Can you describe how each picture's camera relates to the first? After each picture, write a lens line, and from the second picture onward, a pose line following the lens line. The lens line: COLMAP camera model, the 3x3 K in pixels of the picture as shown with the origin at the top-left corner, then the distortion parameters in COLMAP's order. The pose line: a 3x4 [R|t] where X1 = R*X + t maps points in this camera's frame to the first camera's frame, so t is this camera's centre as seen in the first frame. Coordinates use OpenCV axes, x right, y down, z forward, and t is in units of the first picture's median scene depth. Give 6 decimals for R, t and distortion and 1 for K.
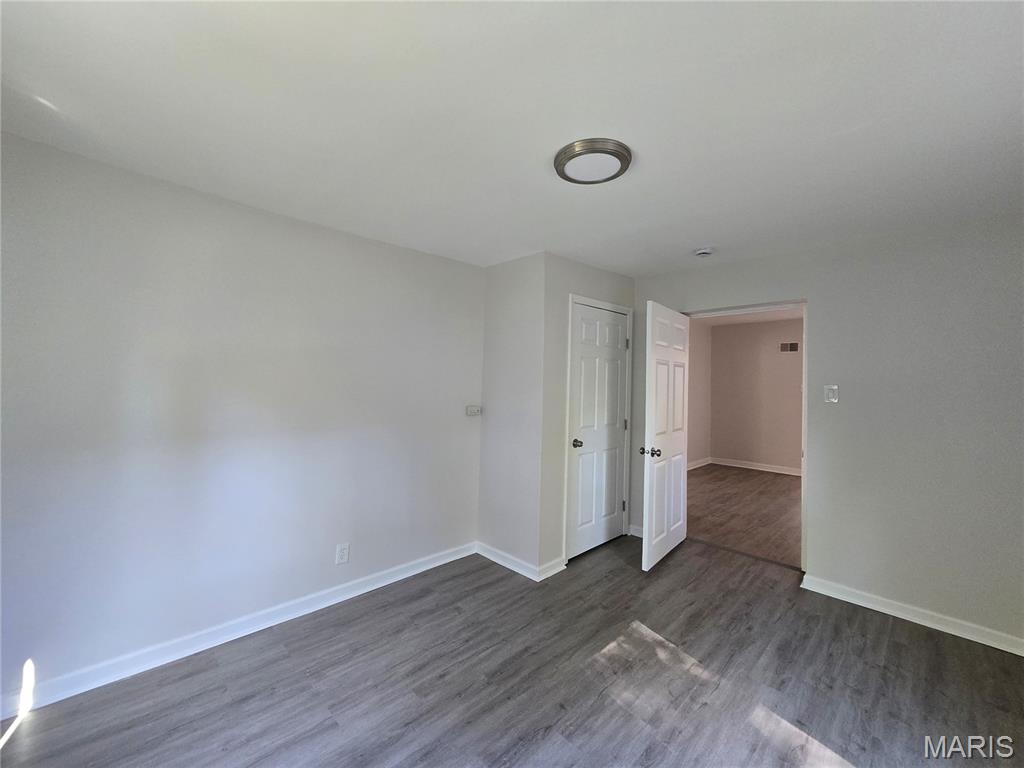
lens RADIAL K [[436.2, 0, 508.7], [0, 436.2, 371.2], [0, 0, 1]] dist [0.000483, -0.000012]
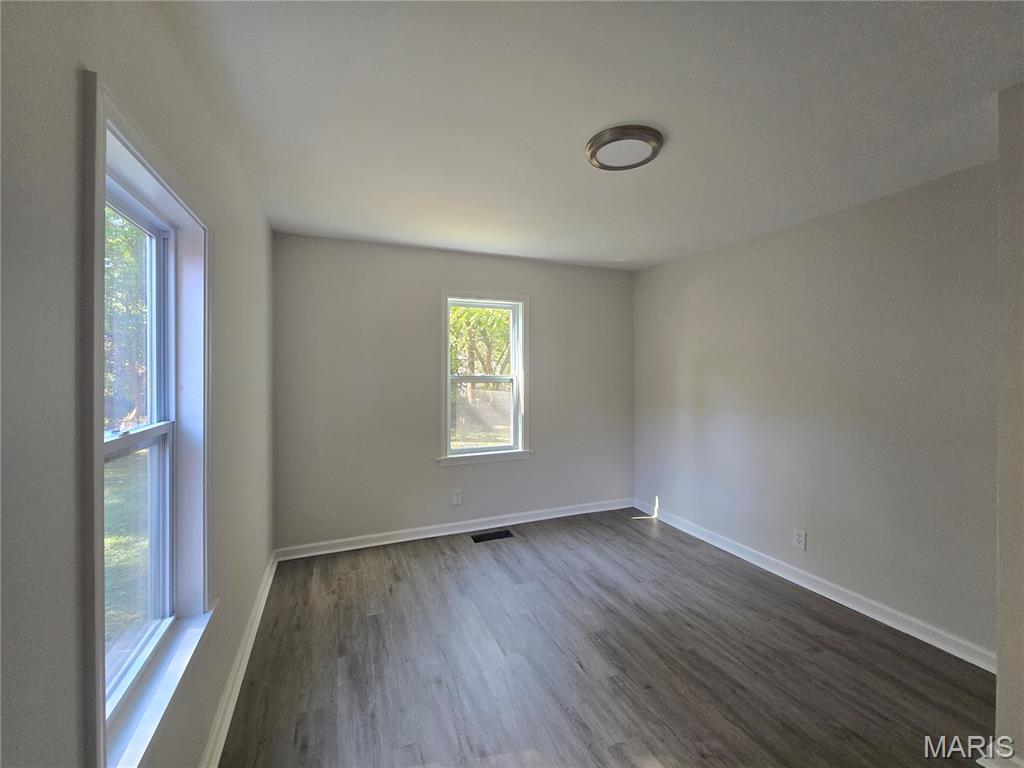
lens RADIAL K [[436.2, 0, 508.7], [0, 436.2, 371.2], [0, 0, 1]] dist [0.000483, -0.000012]
pose [[-0.401005, -0.018409, -0.915891, 1.034765], [0.008516, 0.999680, -0.023821, 0.052437], [0.916036, -0.017352, -0.400720, 0.977004]]
